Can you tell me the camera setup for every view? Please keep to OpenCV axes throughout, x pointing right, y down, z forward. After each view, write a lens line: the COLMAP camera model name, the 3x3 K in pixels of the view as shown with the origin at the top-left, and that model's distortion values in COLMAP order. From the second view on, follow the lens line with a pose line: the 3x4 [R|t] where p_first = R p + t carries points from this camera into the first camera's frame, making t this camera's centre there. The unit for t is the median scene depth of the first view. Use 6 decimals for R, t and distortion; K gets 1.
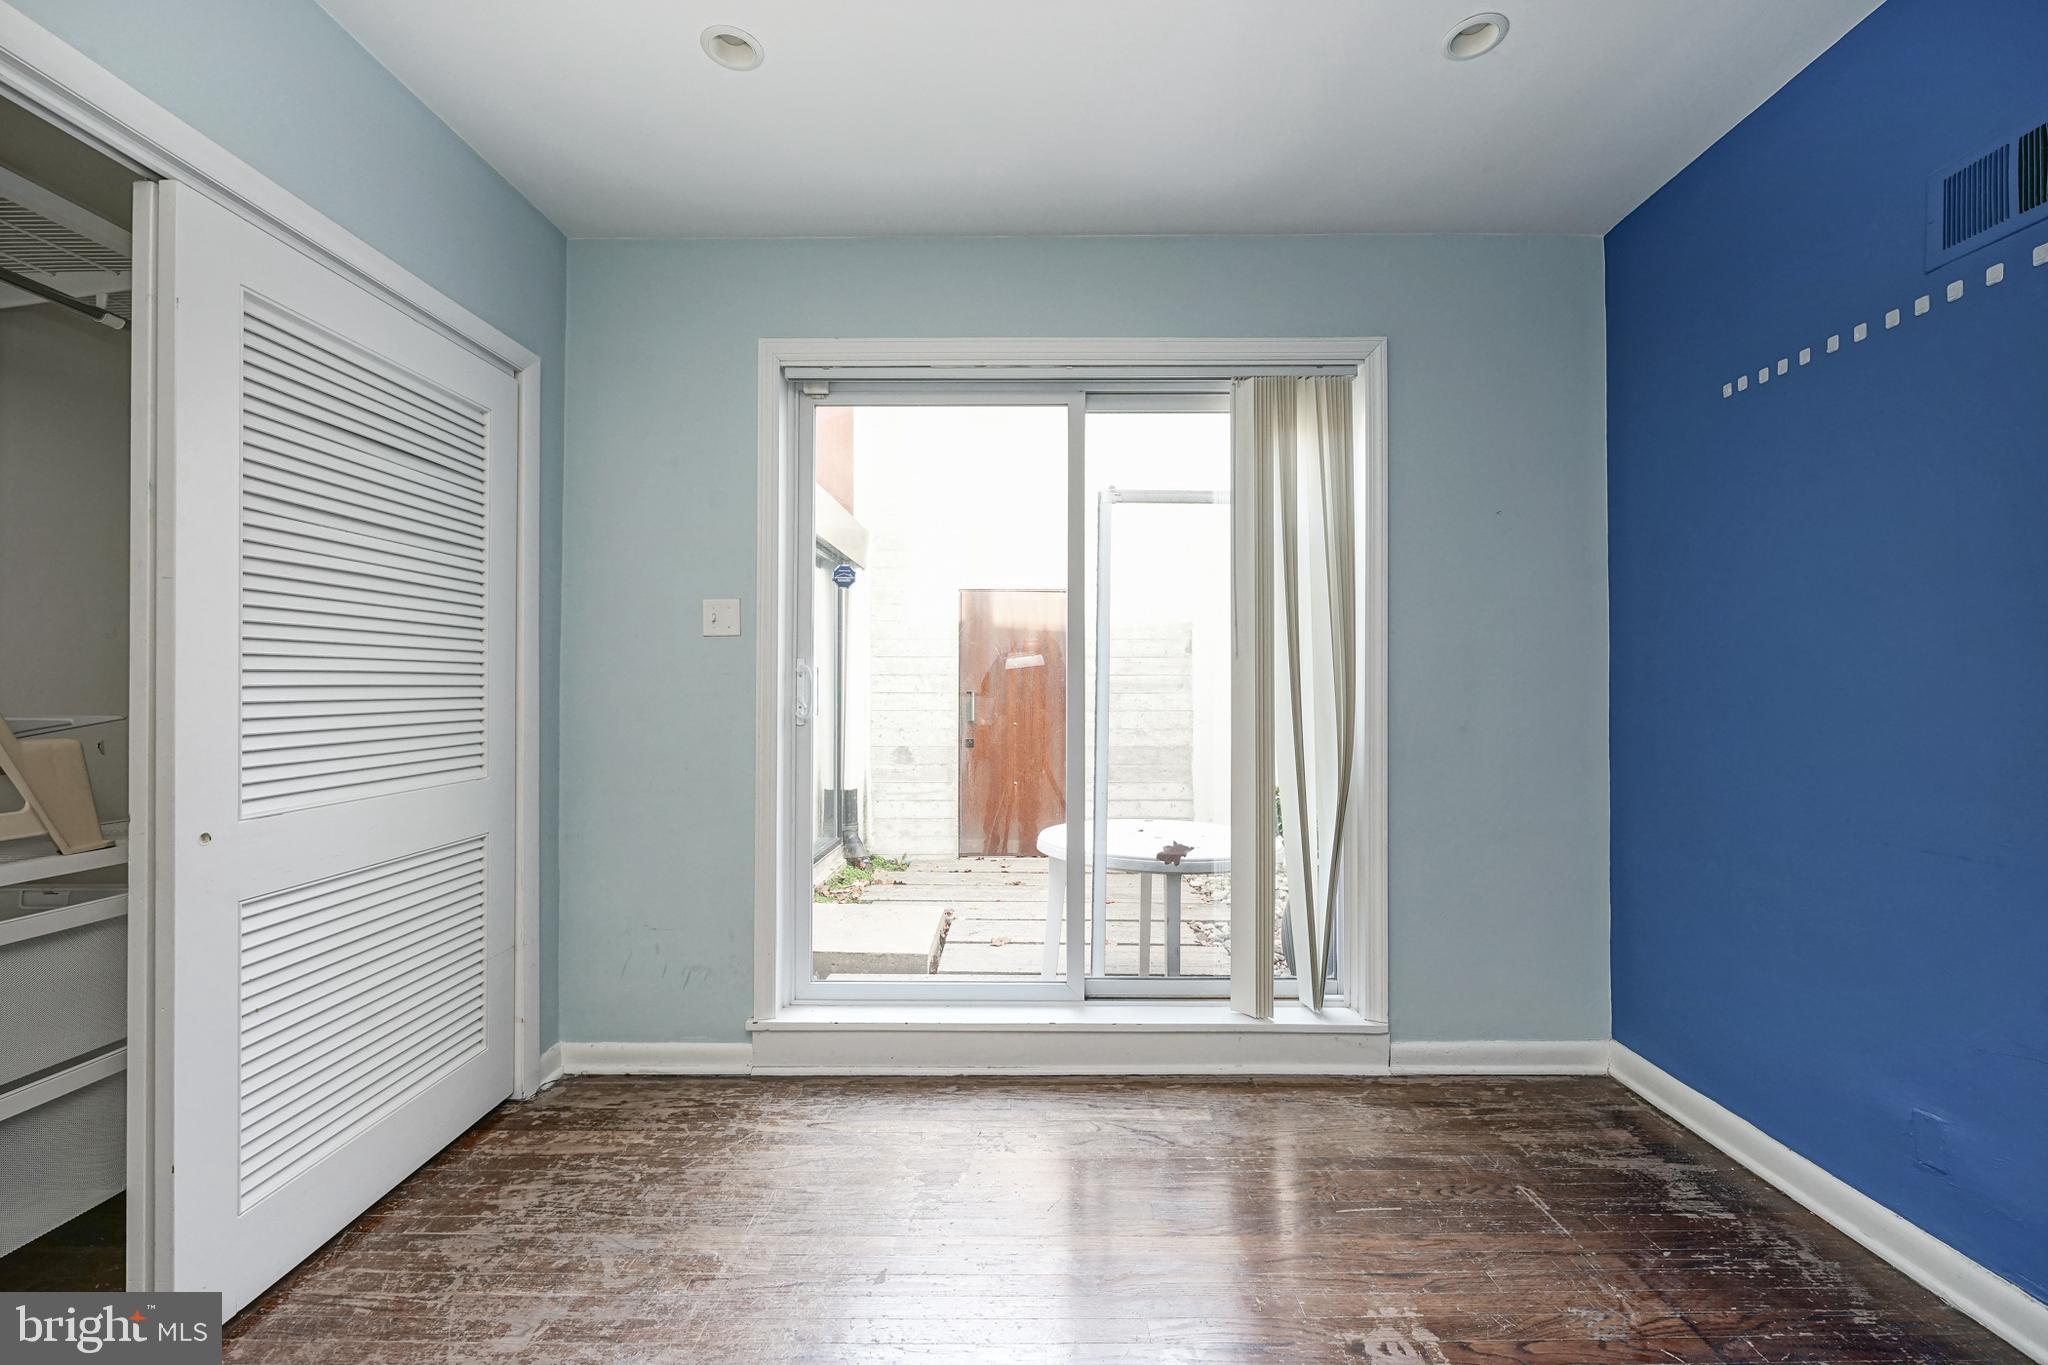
lens RADIAL K [[821.0, 0, 1024.0], [0, 821.0, 682.5], [0, 0, 1]] dist [-0.000043, 0.000340]
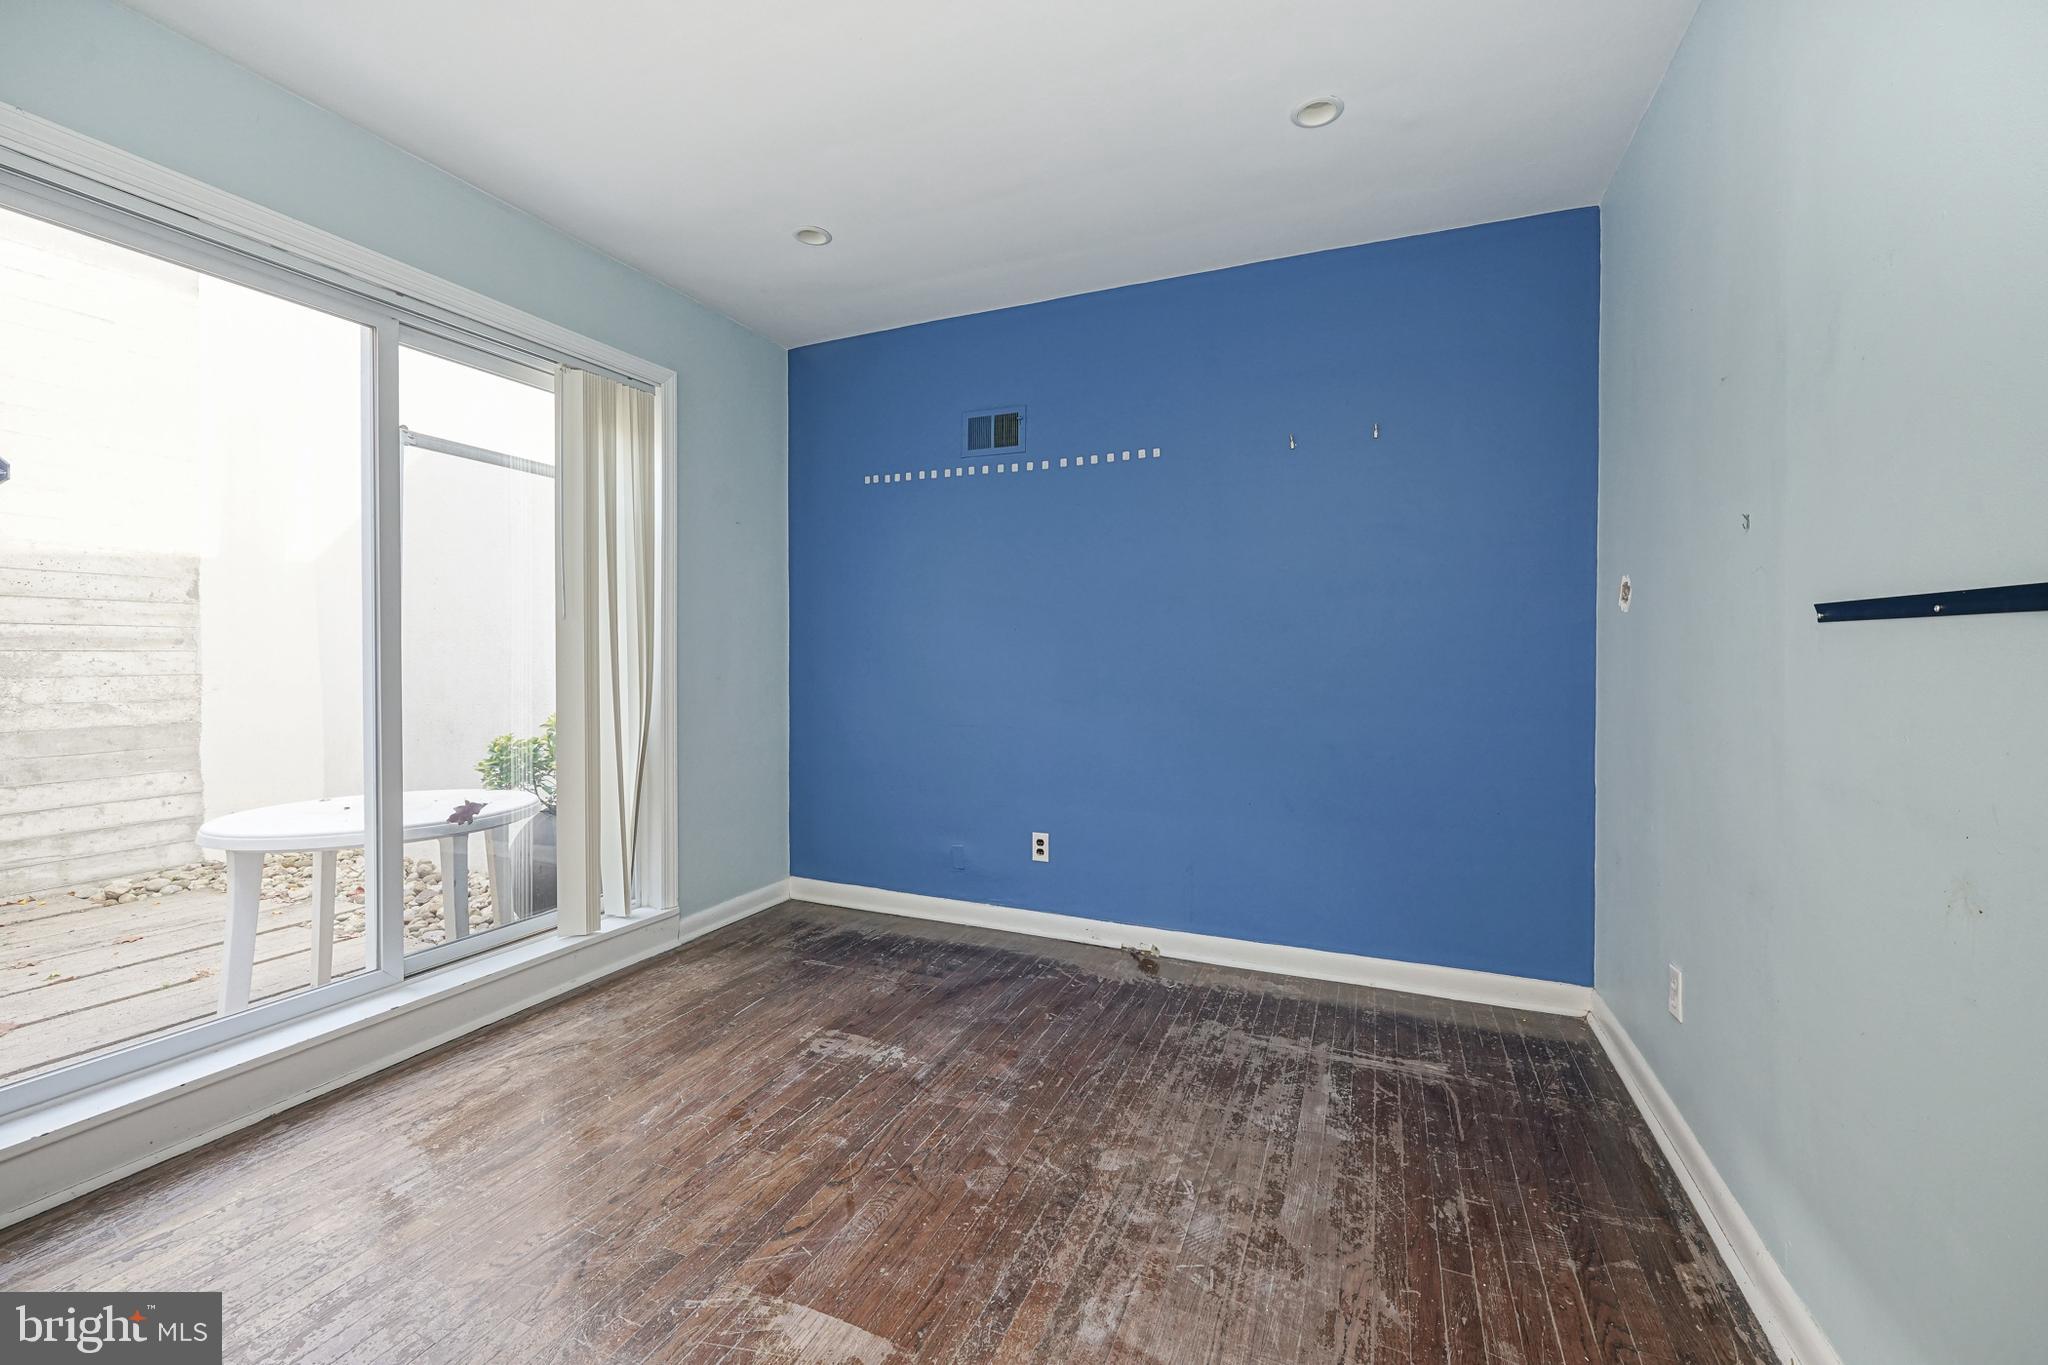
lens RADIAL K [[827.8, 0, 1028.6], [0, 827.8, 667.5], [0, 0, 1]] dist [-0.000189, 0.000358]
pose [[0.385847, -0.013530, 0.922464, -0.549773], [-0.014345, 0.999684, 0.020663, 0.002848], [-0.922451, -0.021205, 0.385531, -0.007448]]
